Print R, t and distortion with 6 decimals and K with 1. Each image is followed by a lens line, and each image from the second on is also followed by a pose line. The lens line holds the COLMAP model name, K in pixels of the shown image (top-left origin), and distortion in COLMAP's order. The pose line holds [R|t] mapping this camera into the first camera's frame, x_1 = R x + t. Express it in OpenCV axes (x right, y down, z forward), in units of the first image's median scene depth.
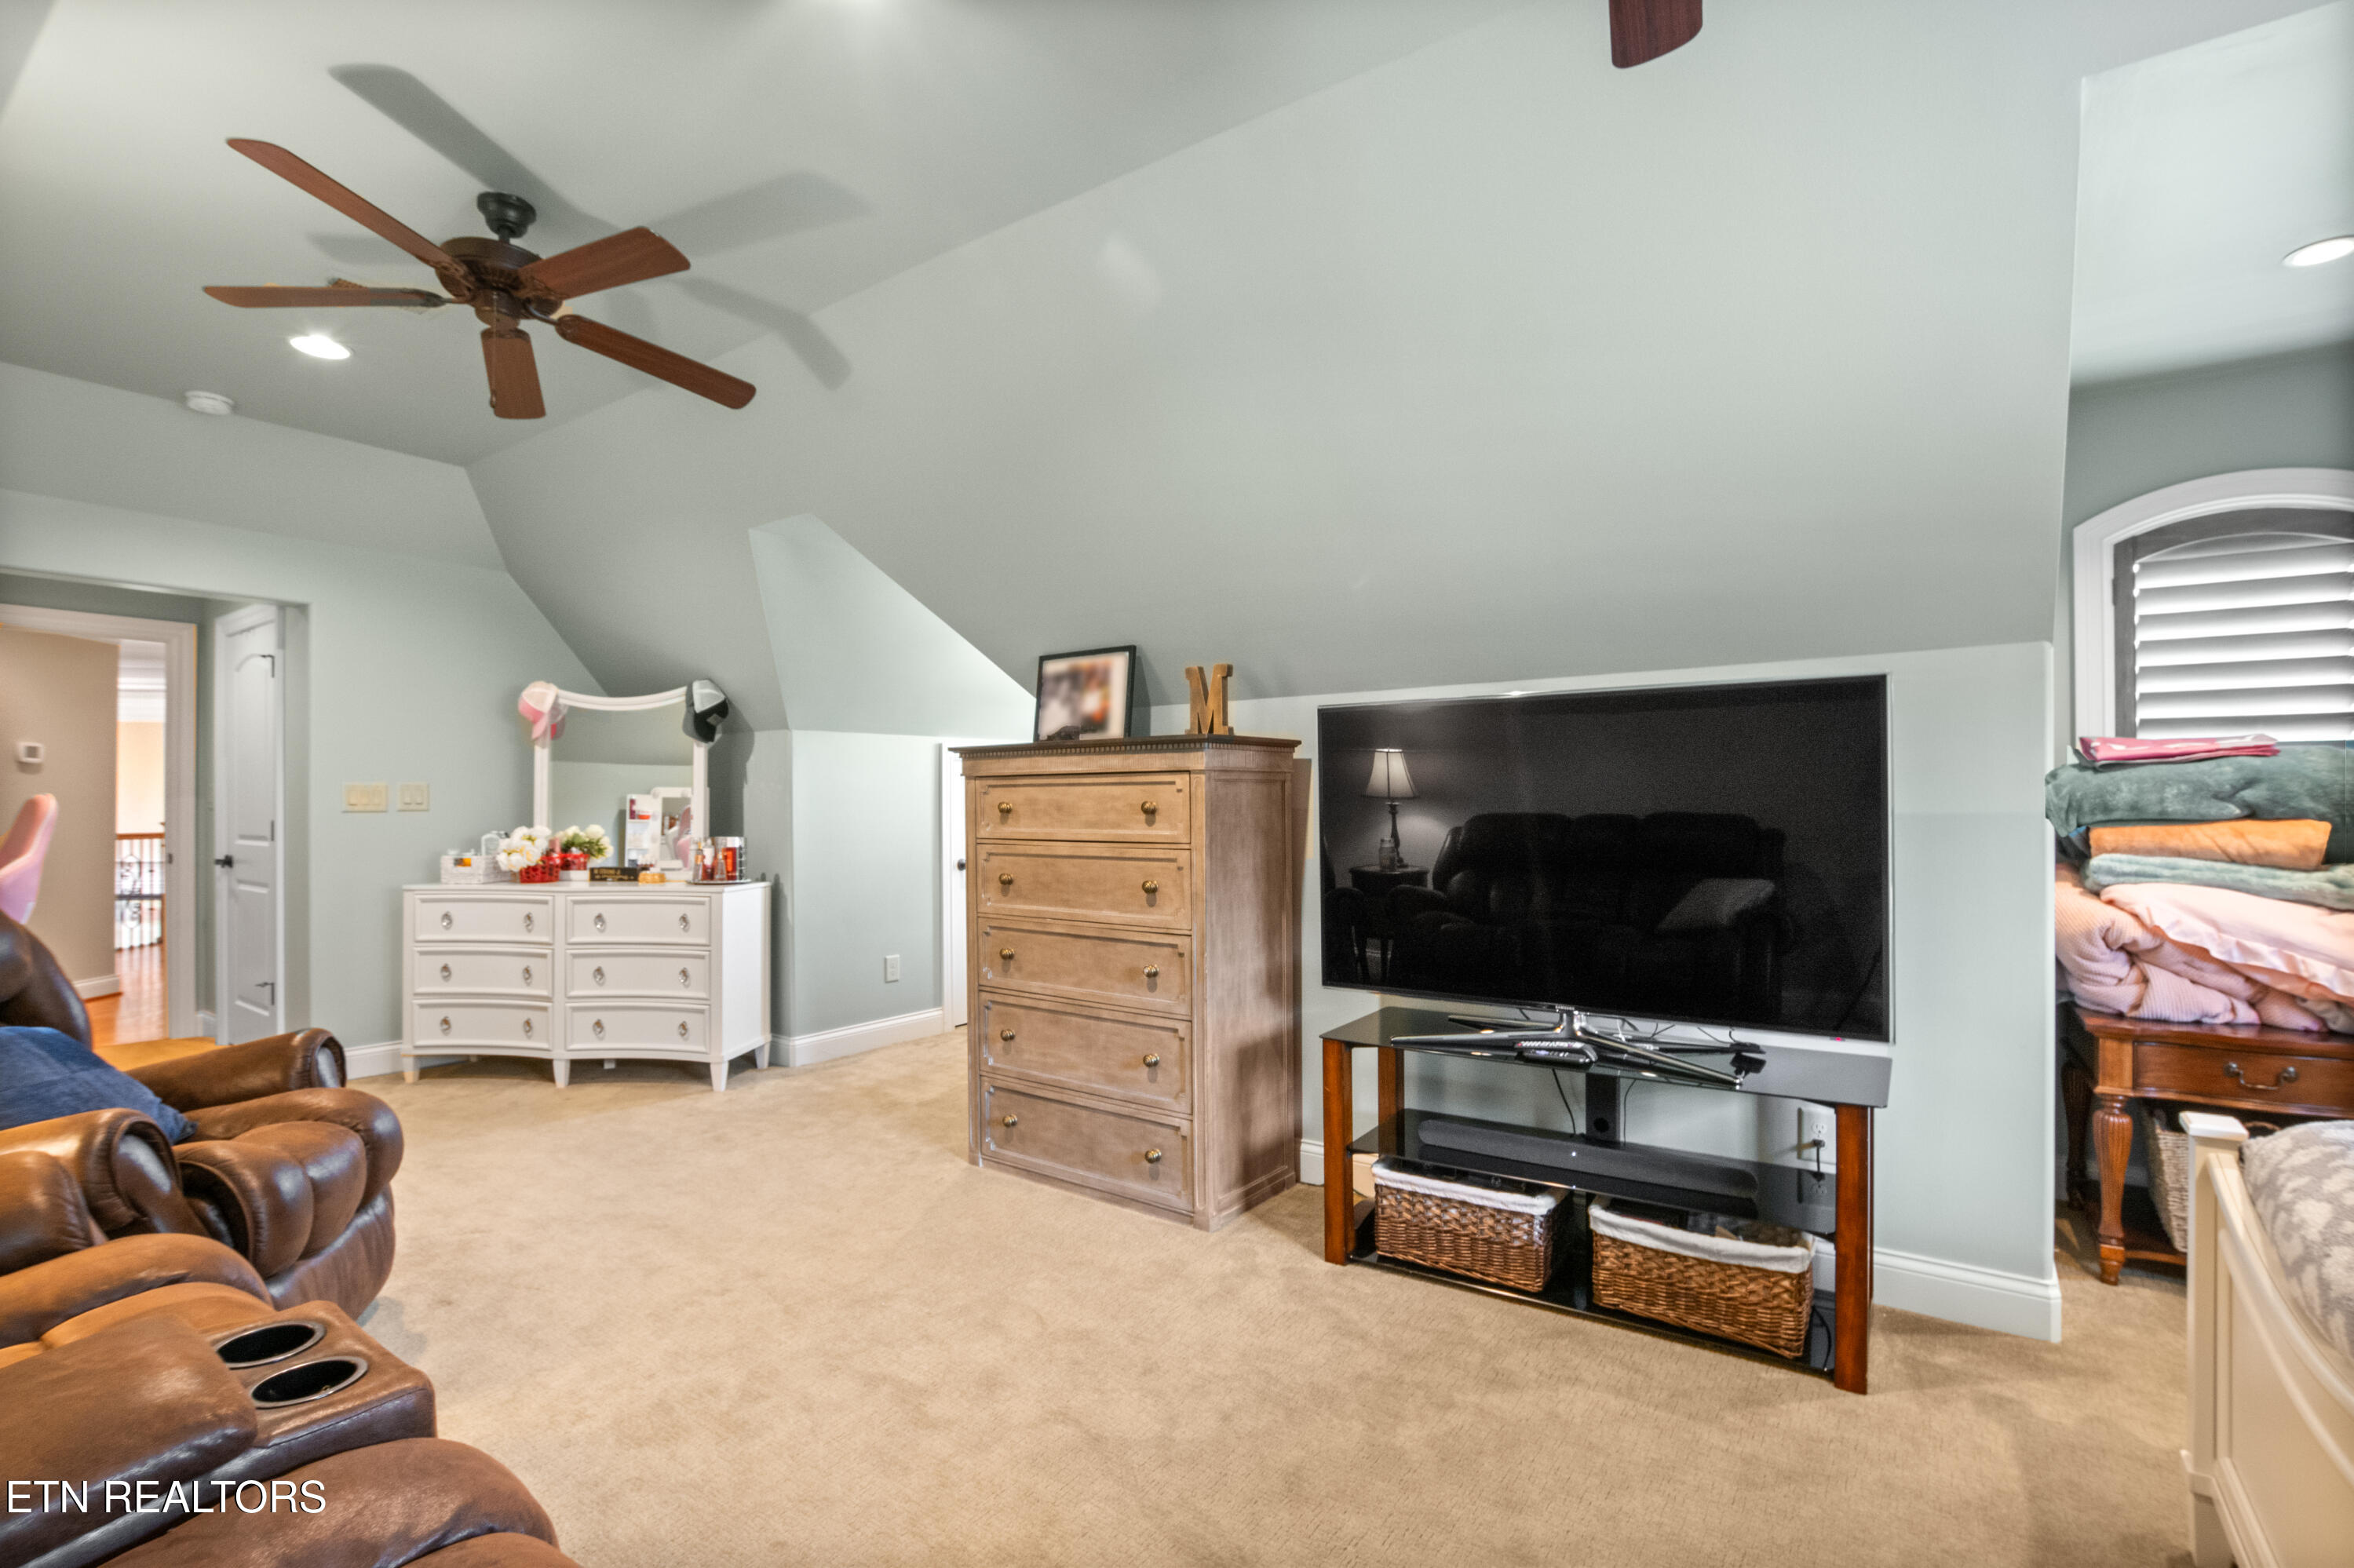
lens RADIAL K [[1096.4, 0, 1174.3], [0, 1096.4, 794.3], [0, 0, 1]] dist [-0.015649, -0.000255]
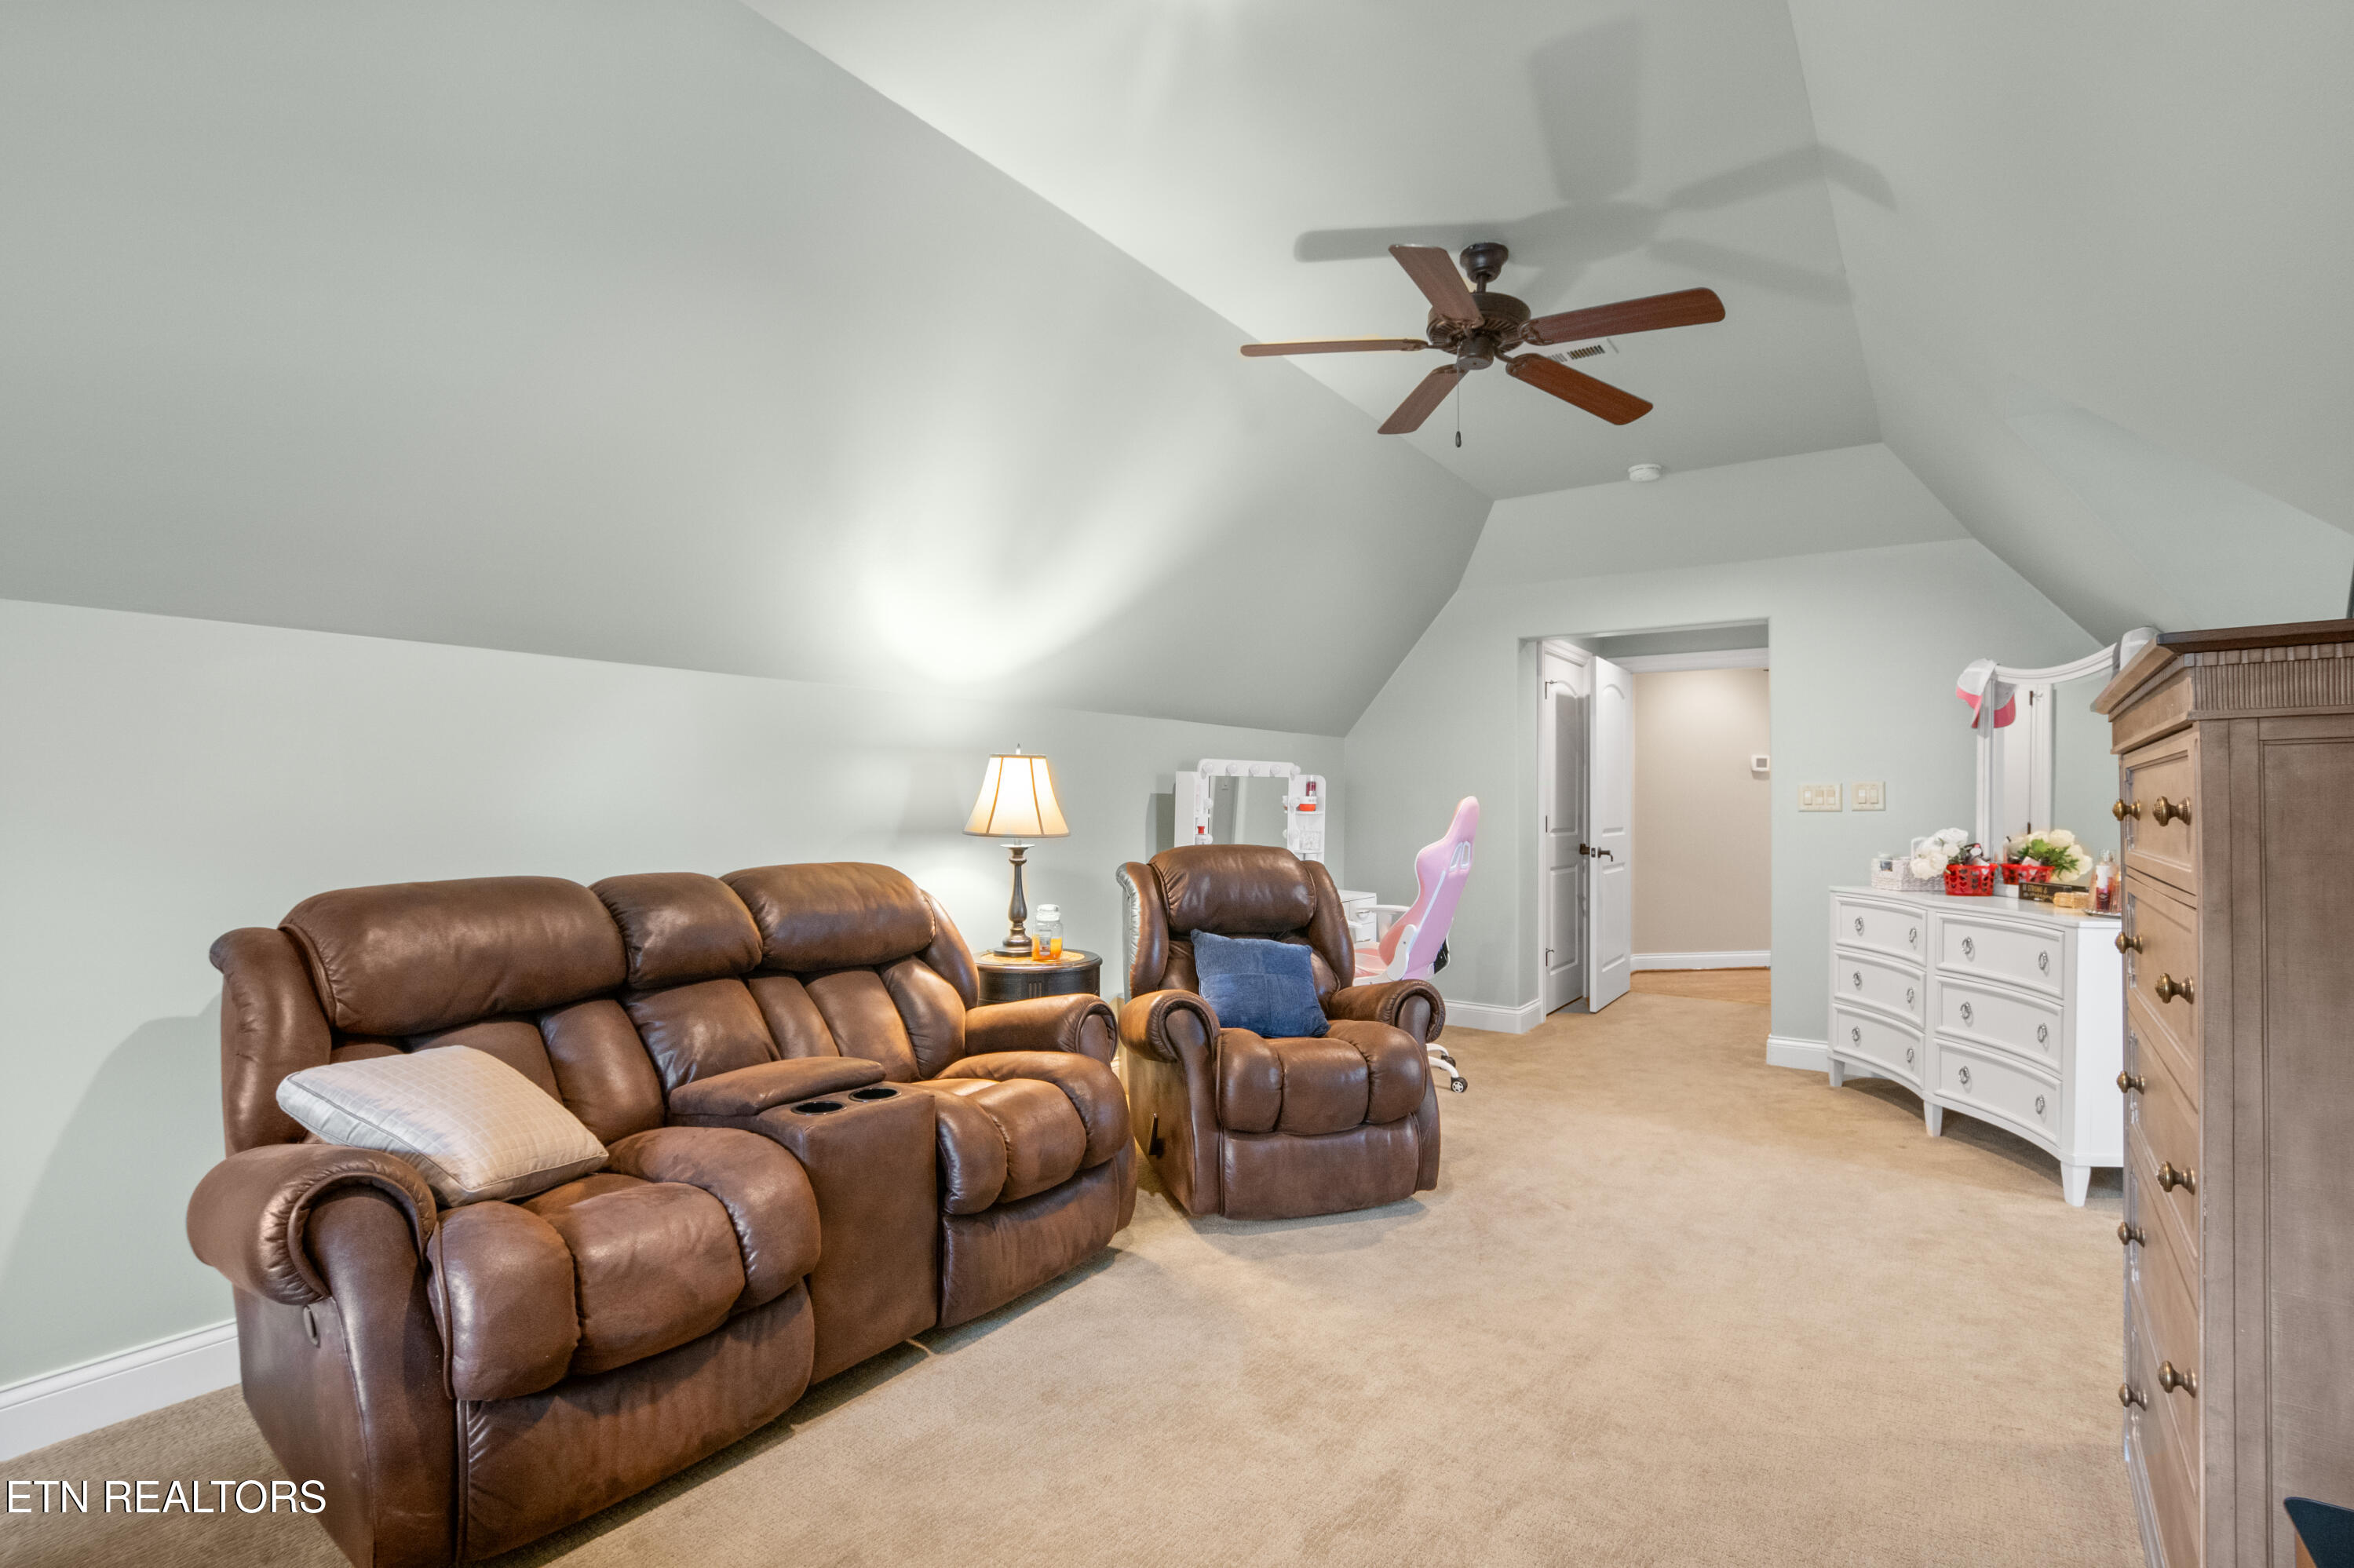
lens RADIAL K [[1096.4, 0, 1172.9], [0, 1096.4, 792.1], [0, 0, 1]] dist [-0.015649, -0.000255]
pose [[0.015498, -0.013187, -0.999793, 0.317929], [0.011720, 0.999847, -0.013006, 0.005314], [0.999811, -0.011516, 0.015650, 0.452490]]
